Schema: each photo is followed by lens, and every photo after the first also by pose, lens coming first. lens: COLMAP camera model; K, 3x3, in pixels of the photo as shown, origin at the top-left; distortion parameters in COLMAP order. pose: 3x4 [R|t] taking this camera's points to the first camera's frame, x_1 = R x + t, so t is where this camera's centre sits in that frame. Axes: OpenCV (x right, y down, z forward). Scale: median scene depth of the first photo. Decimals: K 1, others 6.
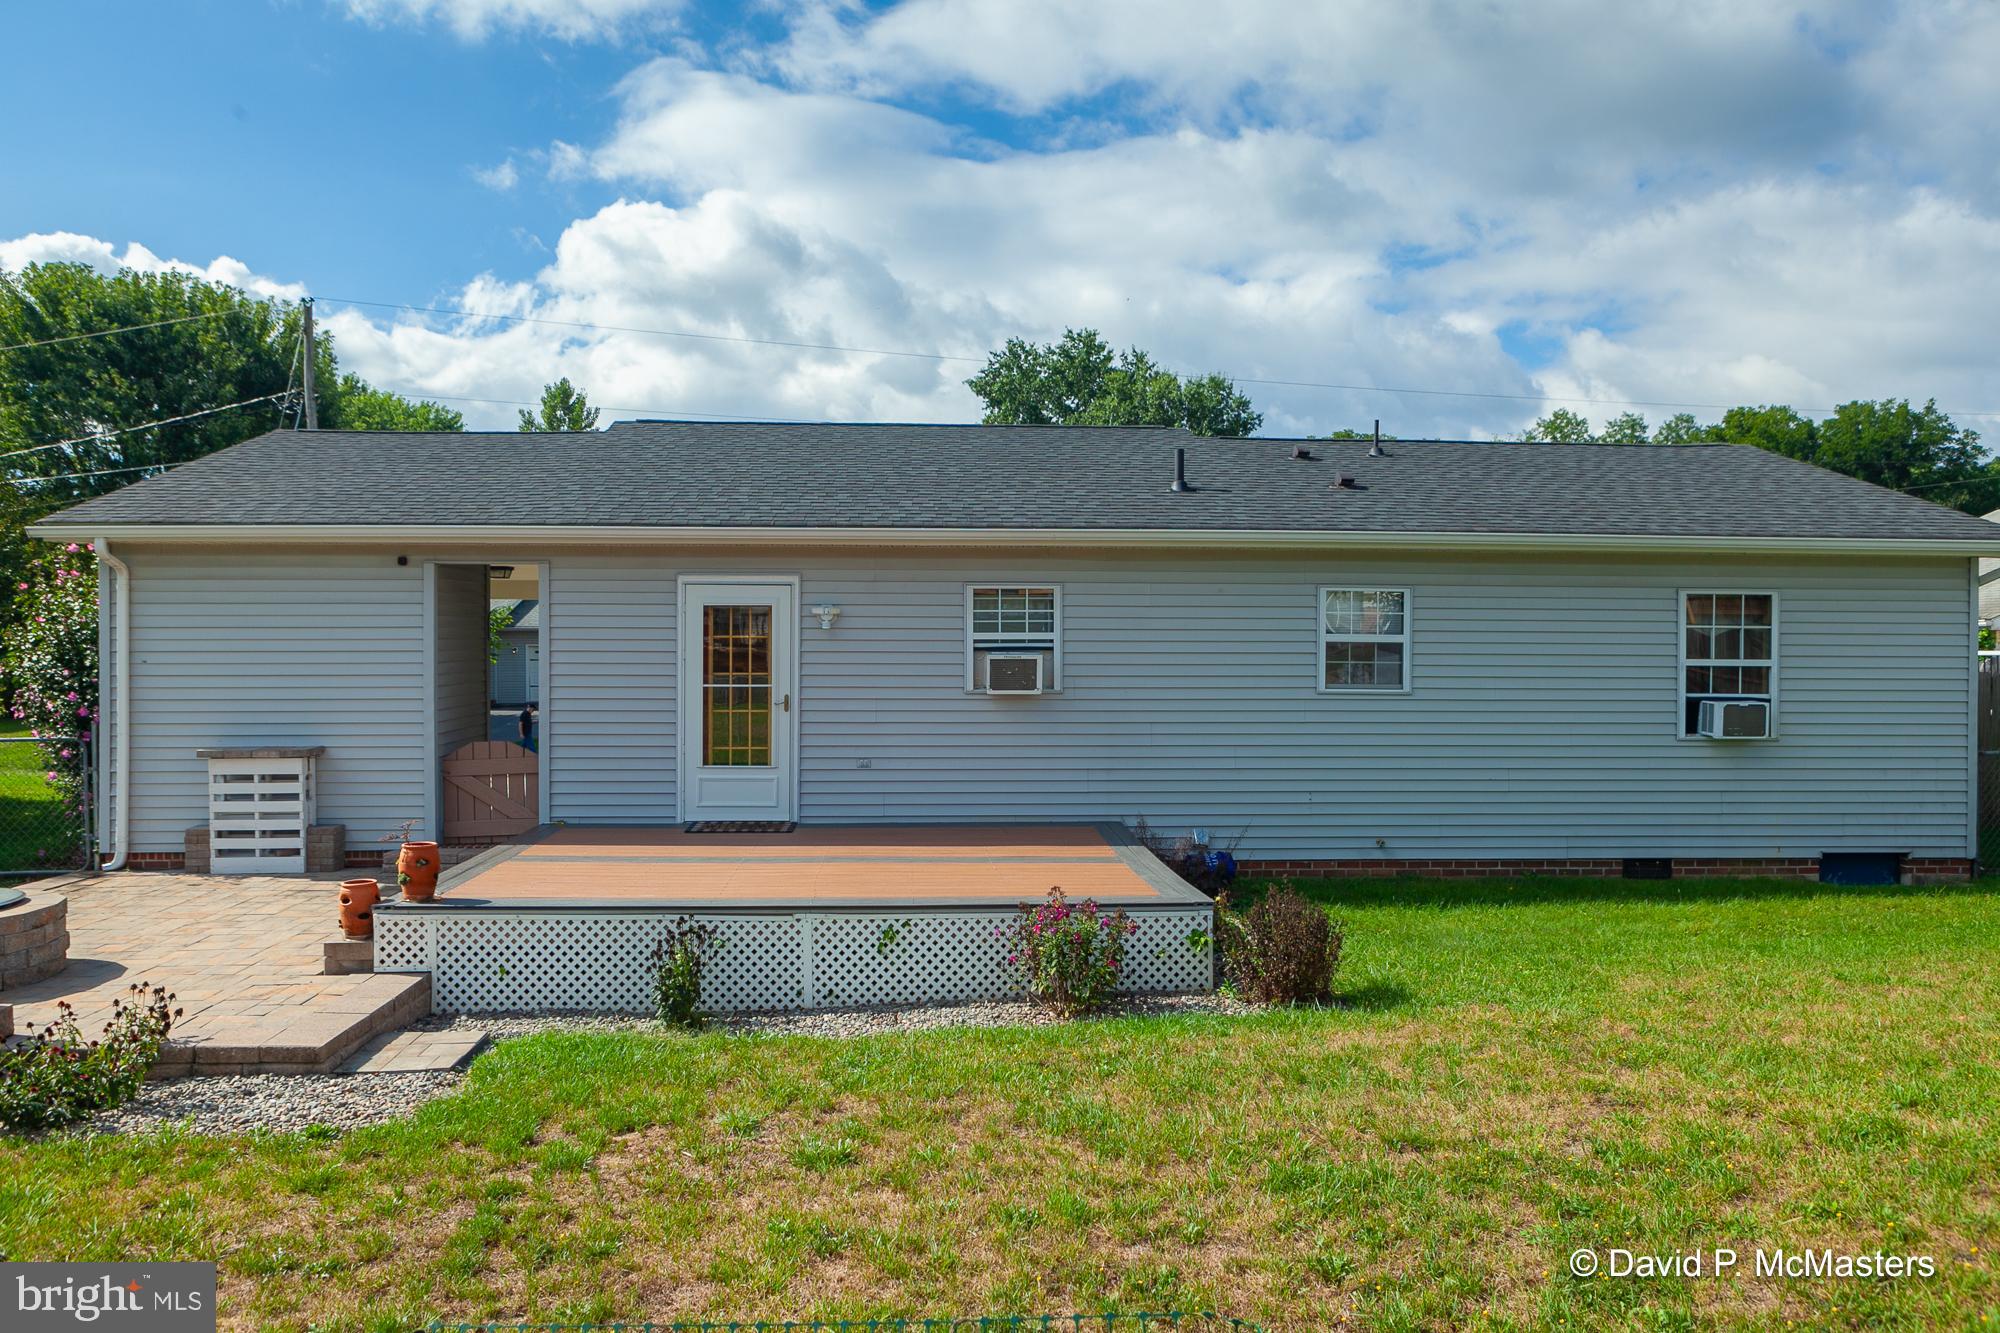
lens RADIAL K [[1346.7, 0, 1000.7], [0, 1346.7, 661.8], [0, 0, 1]] dist [-0.018129, 0.020443]
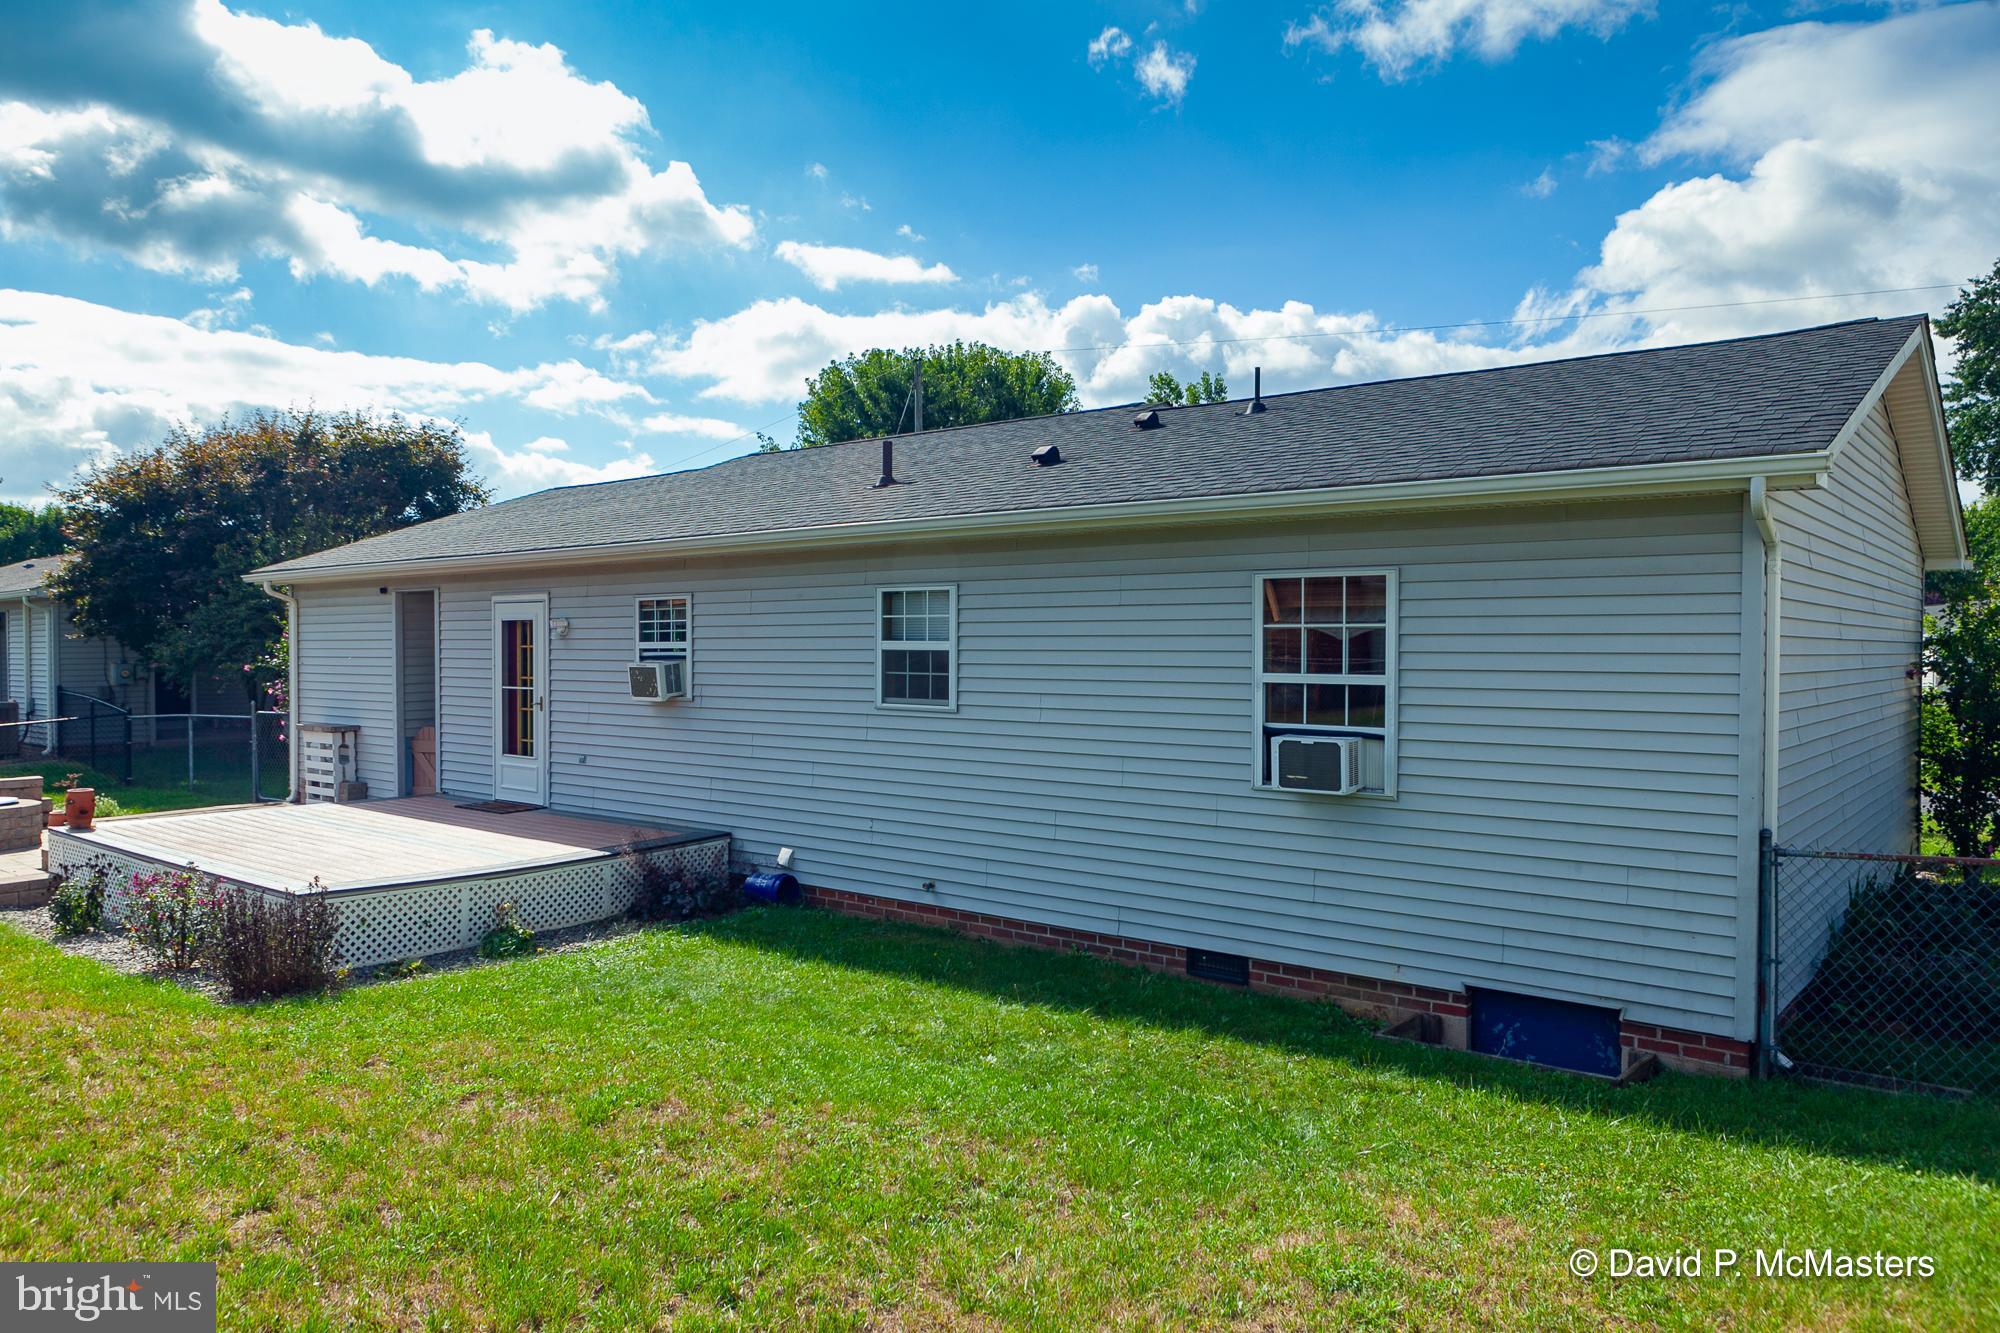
lens RADIAL K [[1346.7, 0, 995.1], [0, 1346.7, 663.8], [0, 0, 1]] dist [-0.018129, 0.020443]
pose [[0.740714, 0.004709, -0.671804, 0.876699], [-0.009153, 0.999953, -0.003082, -0.003346], [0.671758, 0.008432, 0.740723, 0.391293]]
